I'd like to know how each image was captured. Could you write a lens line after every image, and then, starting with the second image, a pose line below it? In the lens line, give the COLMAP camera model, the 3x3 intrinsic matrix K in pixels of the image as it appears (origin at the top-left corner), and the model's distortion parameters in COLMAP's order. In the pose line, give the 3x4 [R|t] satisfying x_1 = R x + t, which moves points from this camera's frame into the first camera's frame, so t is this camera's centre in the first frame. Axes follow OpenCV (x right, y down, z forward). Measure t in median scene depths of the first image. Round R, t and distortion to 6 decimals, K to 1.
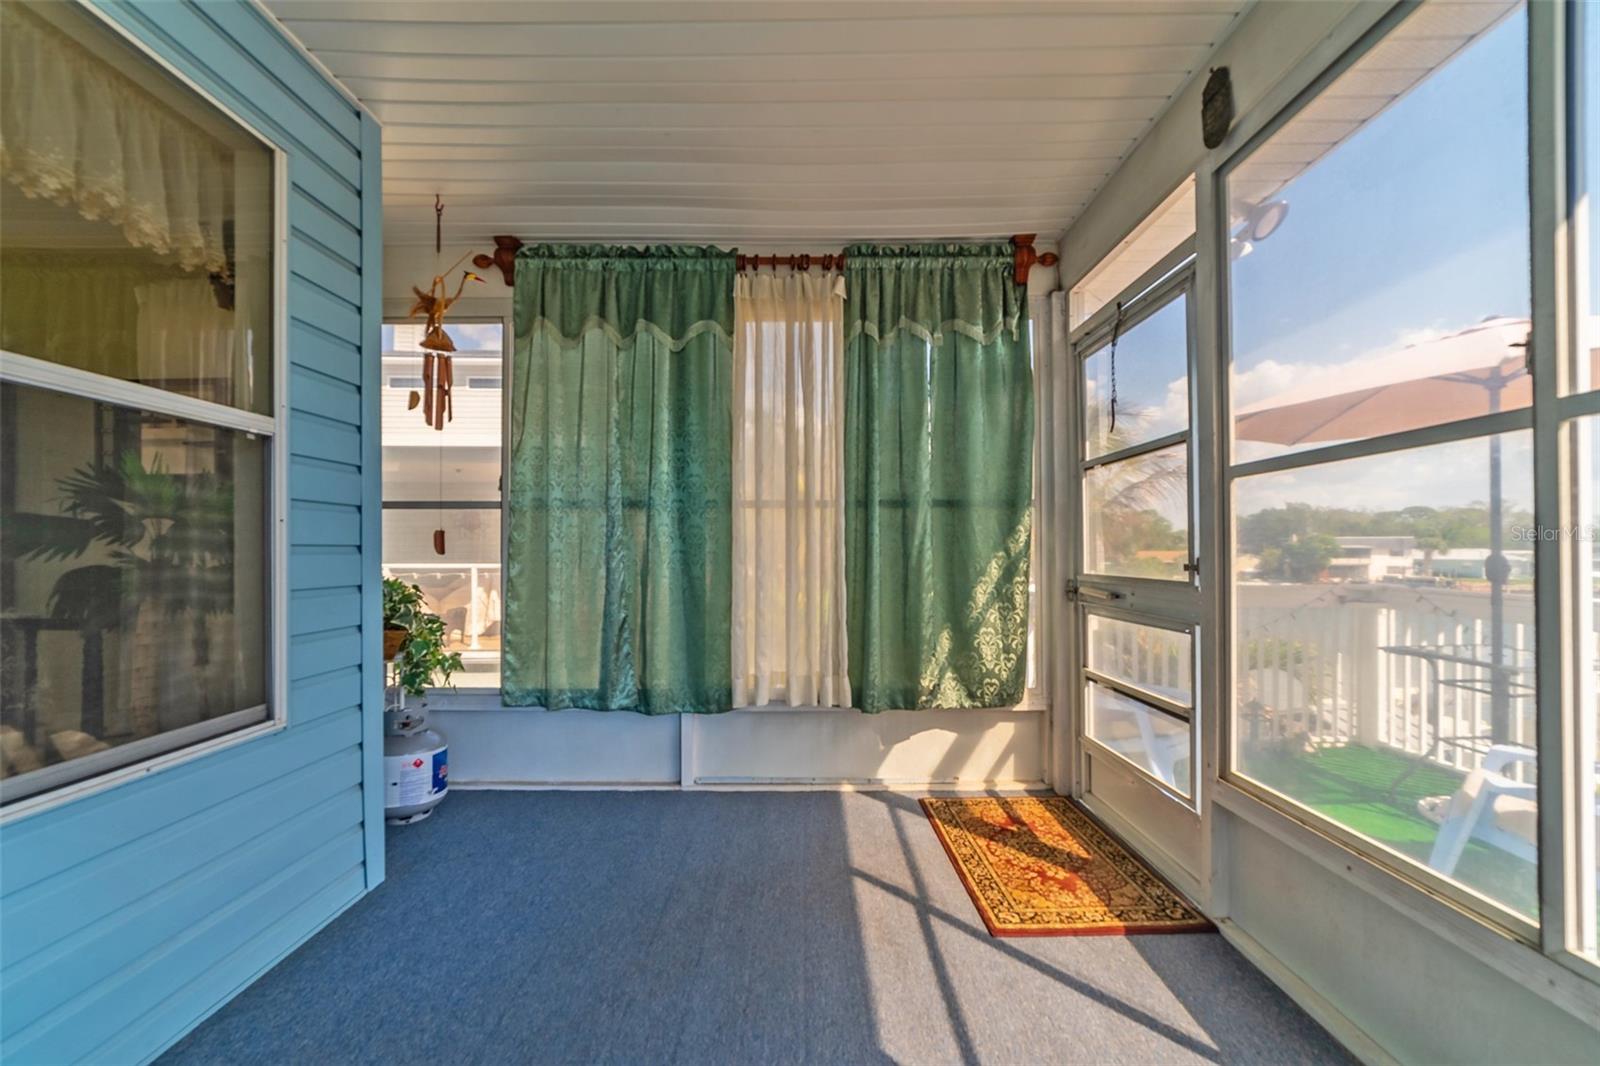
lens RADIAL K [[617.6, 0, 798.4], [0, 617.6, 540.9], [0, 0, 1]] dist [-0.018969, 0.005182]
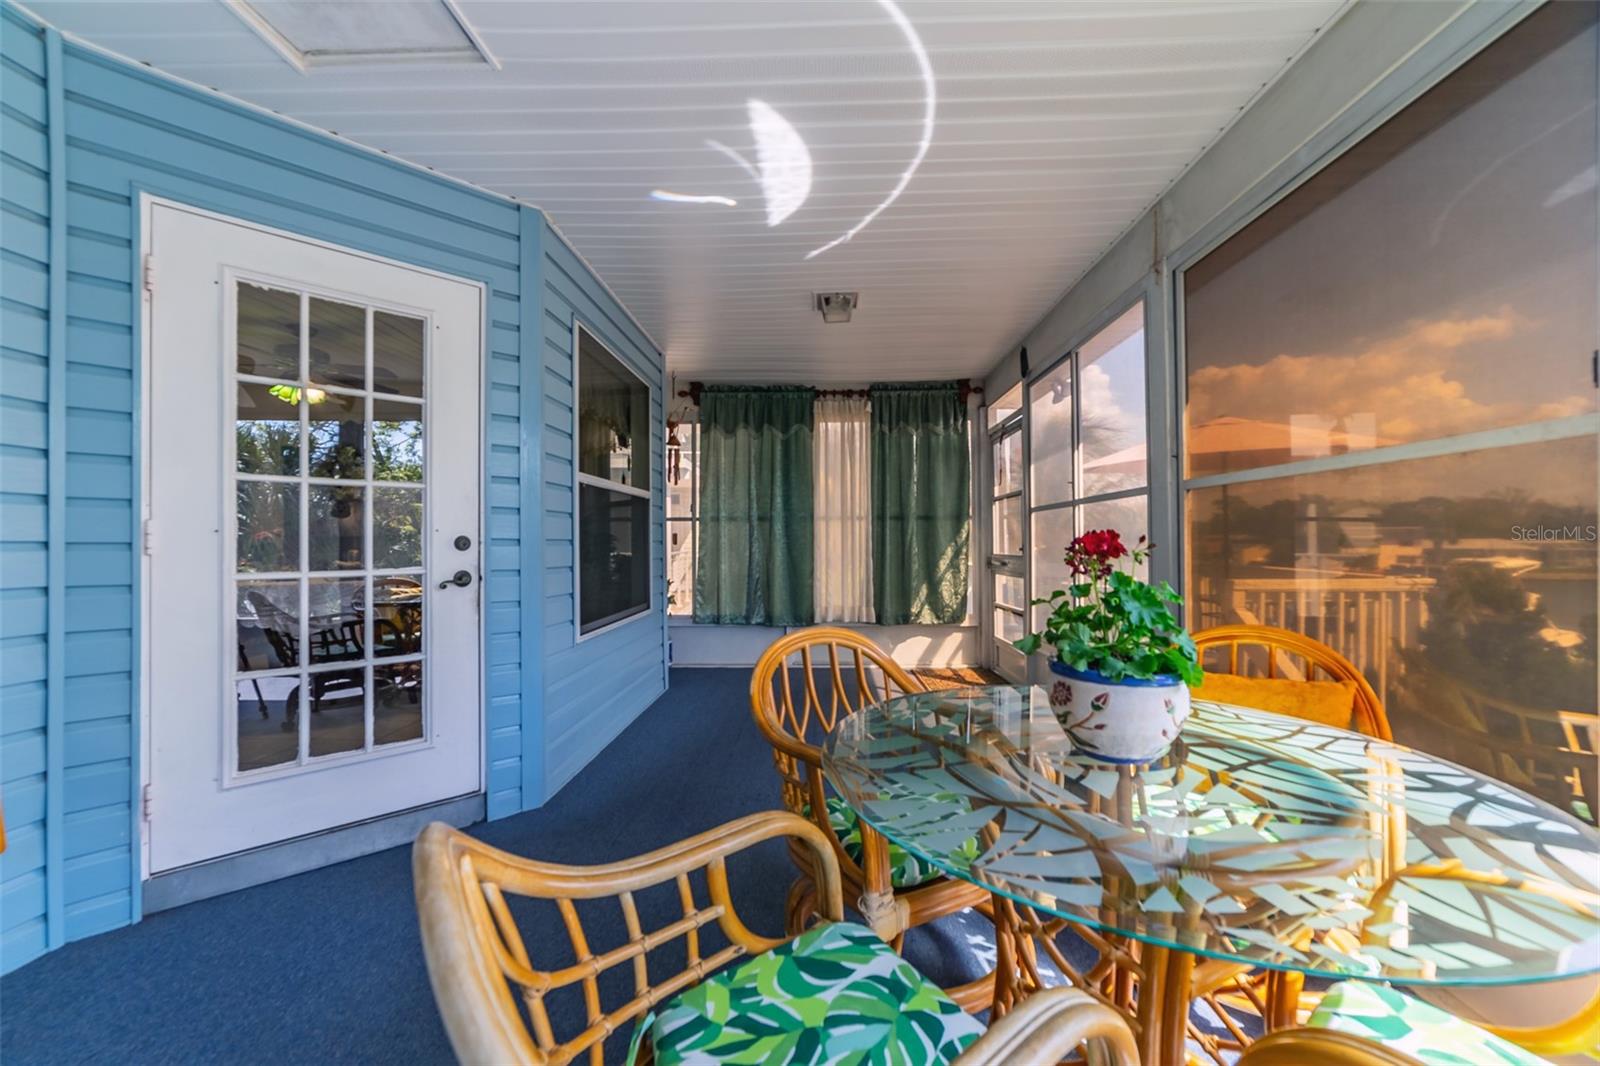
lens RADIAL K [[617.6, 0, 796.1], [0, 617.6, 532.8], [0, 0, 1]] dist [-0.018969, 0.005182]
pose [[0.999308, -0.004119, -0.036967, -0.090338], [0.004116, 0.999992, -0.000165, -0.015212], [0.036967, 0.000013, 0.999316, -0.946940]]
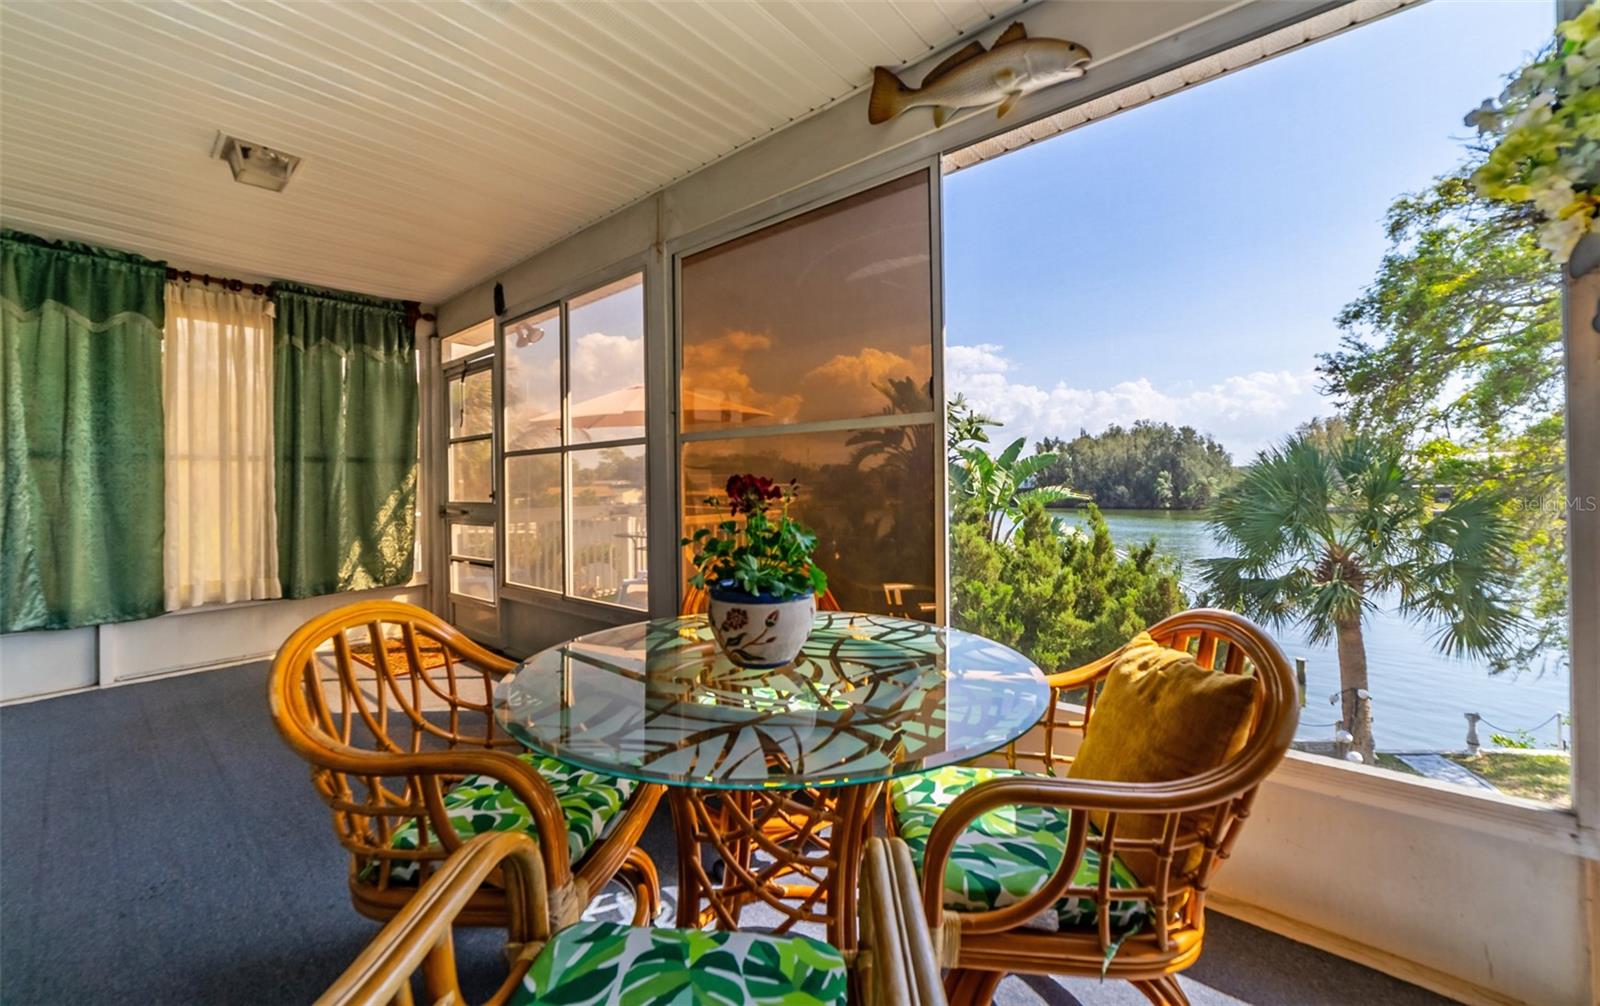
lens RADIAL K [[618.5, 0, 791.9], [0, 618.5, 477.0], [0, 0, 1]] dist [0.000511, 0.002938]
pose [[0.647198, -0.000670, 0.762322, -0.248273], [0.001490, 0.999999, -0.000387, -0.015087], [-0.762321, 0.001386, 0.647198, -0.873543]]
